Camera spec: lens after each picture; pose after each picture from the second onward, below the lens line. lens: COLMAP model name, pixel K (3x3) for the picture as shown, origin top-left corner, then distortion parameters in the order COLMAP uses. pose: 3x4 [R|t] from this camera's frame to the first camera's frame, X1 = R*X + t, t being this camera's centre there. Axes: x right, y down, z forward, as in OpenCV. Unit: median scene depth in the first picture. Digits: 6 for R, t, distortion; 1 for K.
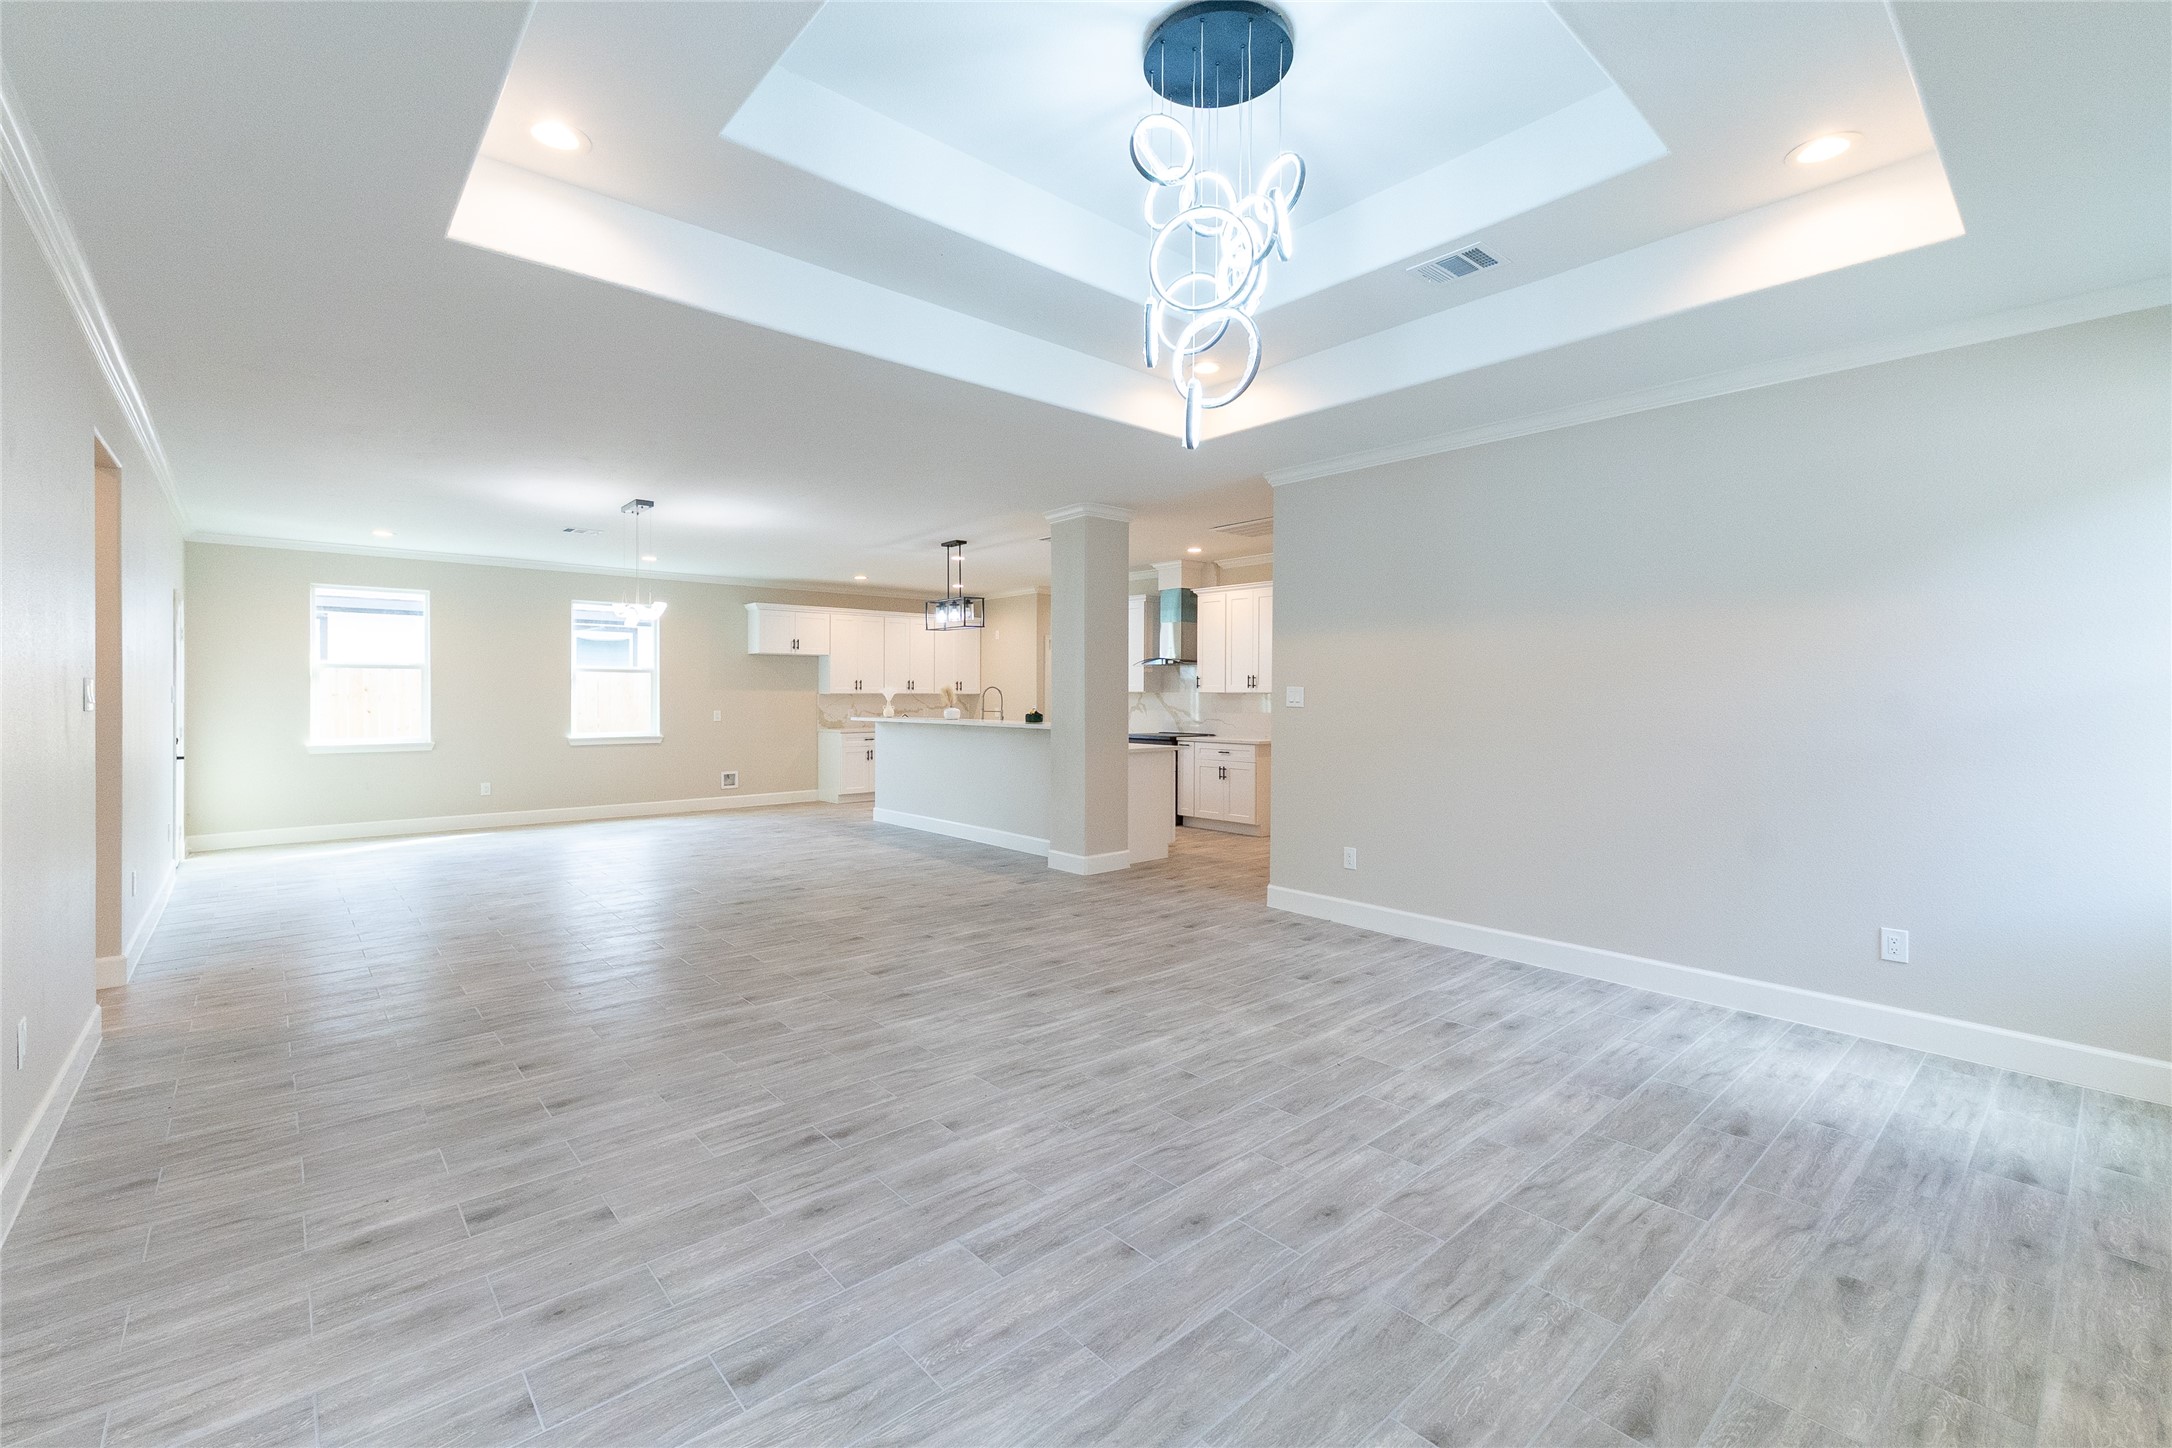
lens RADIAL K [[923.8, 0, 1121.4], [0, 923.8, 726.4], [0, 0, 1]] dist [0.006114, 0.000877]
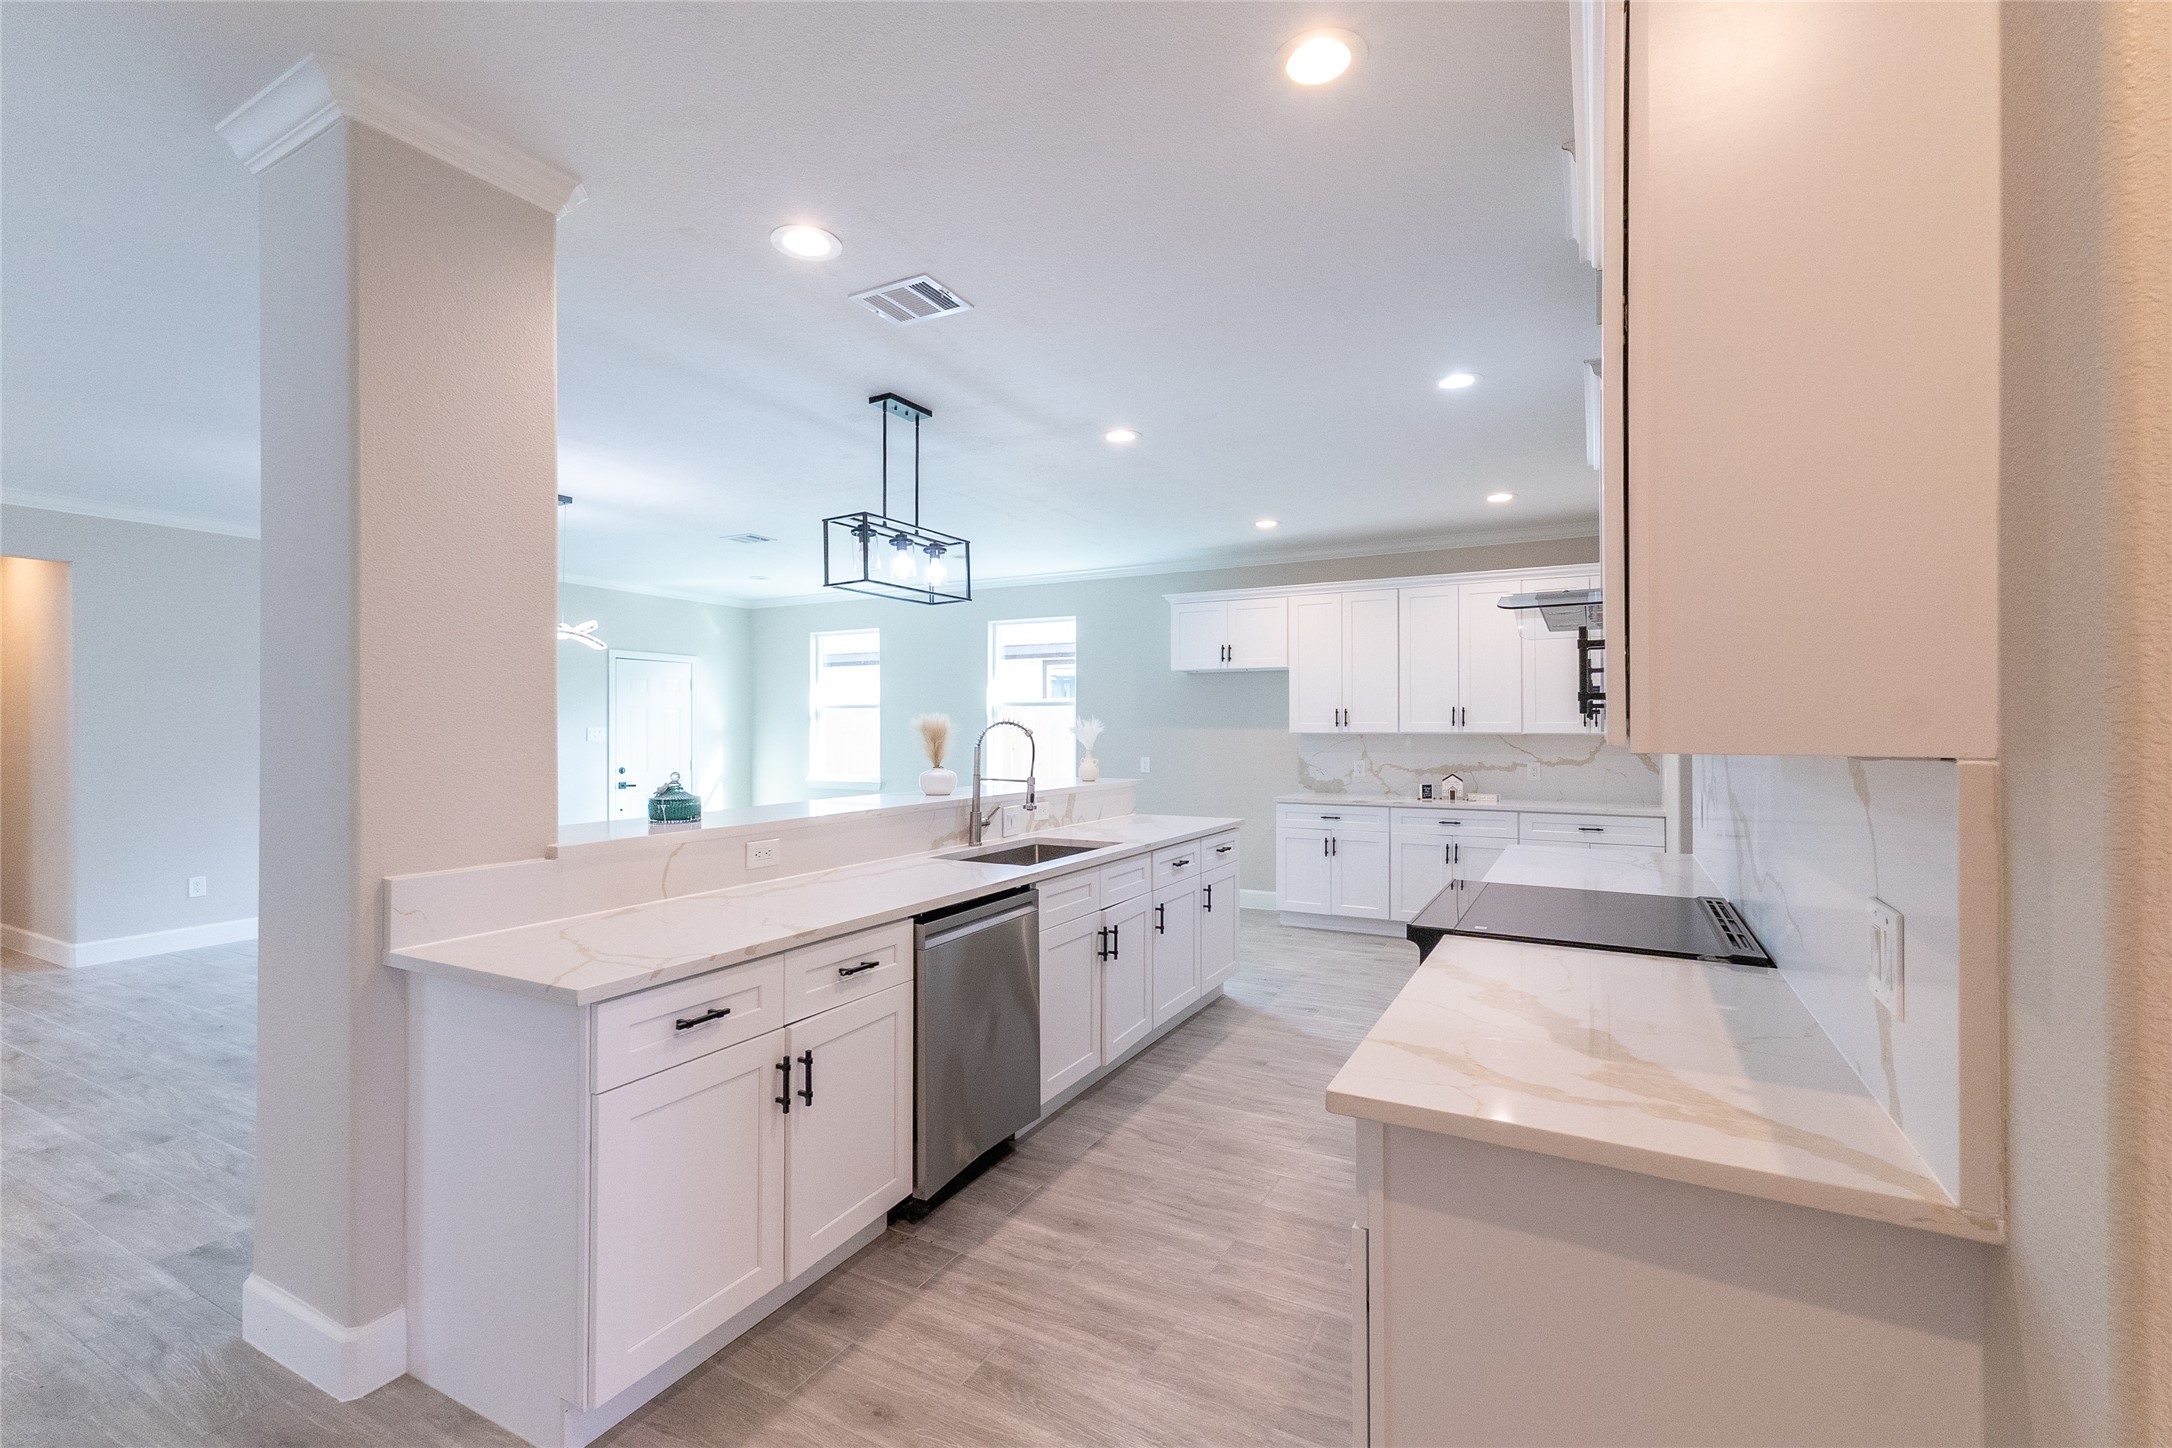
lens RADIAL K [[923.8, 0, 1073.5], [0, 923.8, 712.6], [0, 0, 1]] dist [0.006114, 0.000877]
pose [[0.295319, -0.018793, -0.955214, 0.306223], [-0.027737, 0.999216, -0.028234, -0.042903], [0.954996, 0.034833, 0.294566, 1.063342]]
